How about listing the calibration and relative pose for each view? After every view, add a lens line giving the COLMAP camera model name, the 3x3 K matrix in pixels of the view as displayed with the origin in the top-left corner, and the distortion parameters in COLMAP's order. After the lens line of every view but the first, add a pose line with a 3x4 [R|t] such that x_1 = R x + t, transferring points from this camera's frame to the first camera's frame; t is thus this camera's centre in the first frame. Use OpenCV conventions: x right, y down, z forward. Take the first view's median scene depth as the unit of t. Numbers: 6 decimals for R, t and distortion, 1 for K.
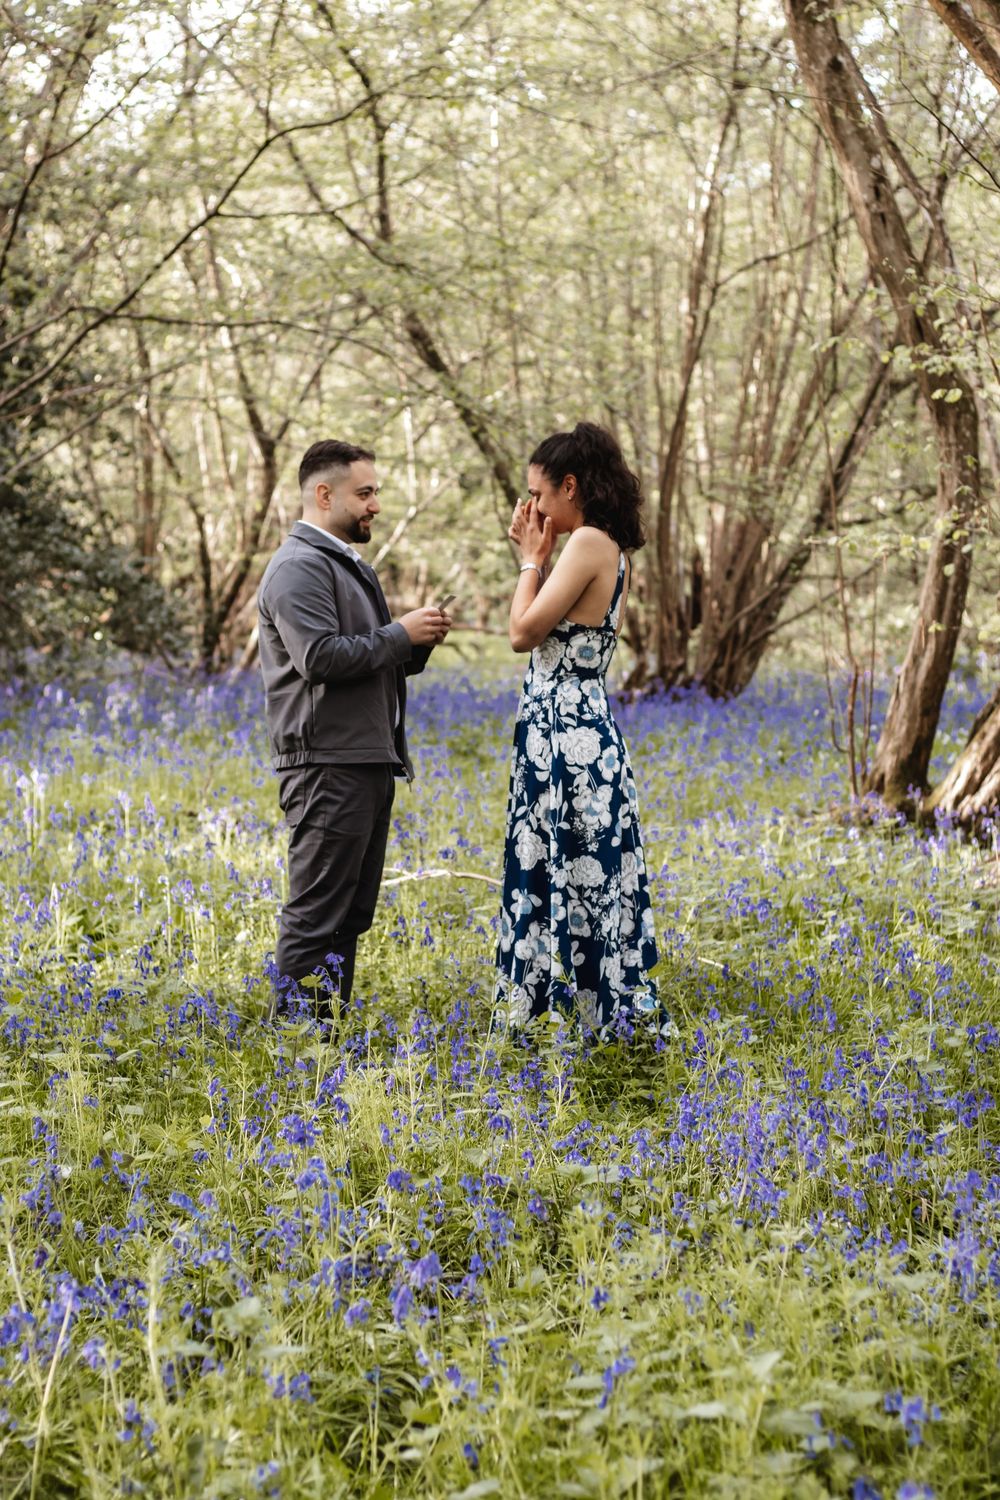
lens RADIAL K [[3513.8, 0, 500.0], [0, 3513.8, 750.0], [0, 0, 1]] dist [-0.071713, -0.365823]
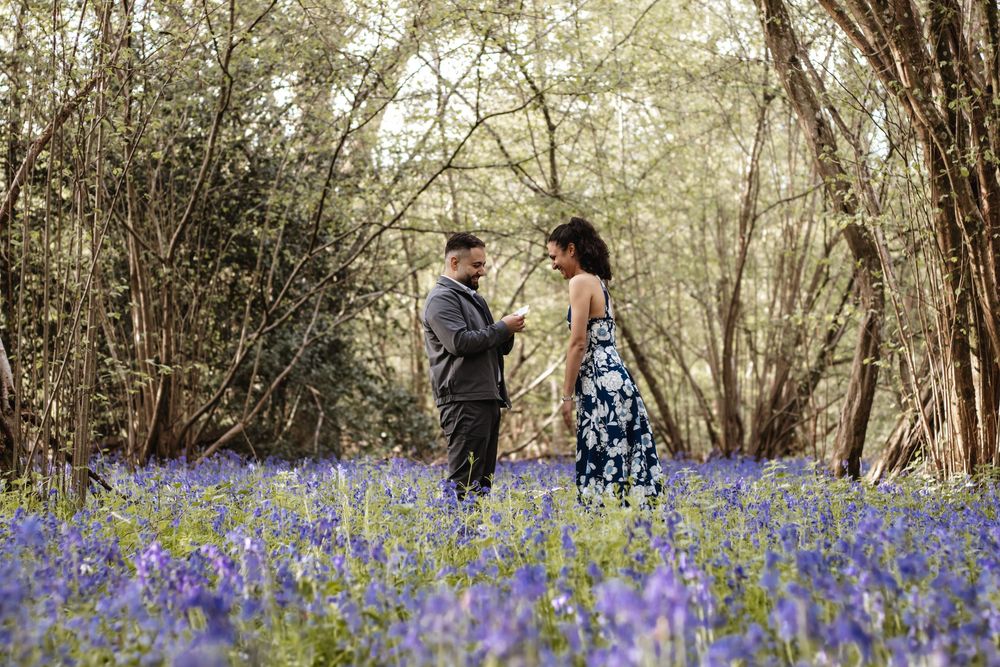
lens RADIAL K [[2330.5, 0, 500.0], [0, 2330.5, 333.5], [0, 0, 1]] dist [-0.062471, -0.399201]
pose [[0.997540, -0.012936, -0.068891, 0.017320], [0.005504, 0.994245, -0.106990, 0.040103], [0.069879, 0.106347, 0.991871, -0.094355]]
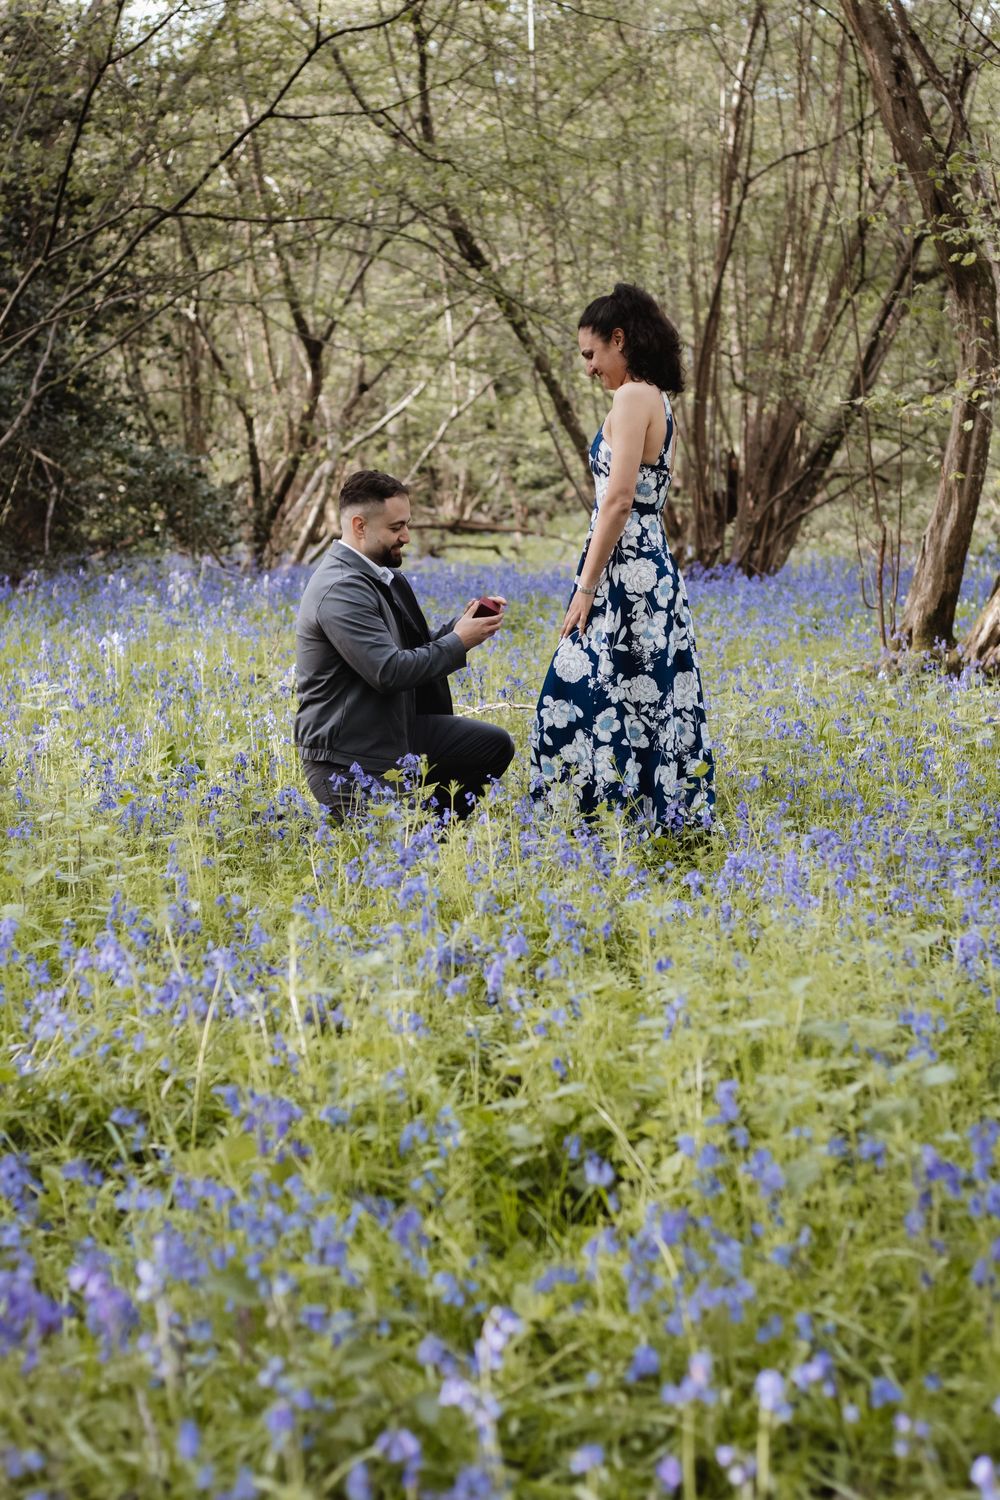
lens RADIAL K [[3495.7, 0, 500.0], [0, 3495.7, 750.0], [0, 0, 1]] dist [-0.062471, -0.399201]
pose [[0.999840, -0.013997, -0.011118, -0.002402], [0.014255, 0.999623, 0.023484, 0.010789], [0.010785, -0.023639, 0.999662, -0.036351]]
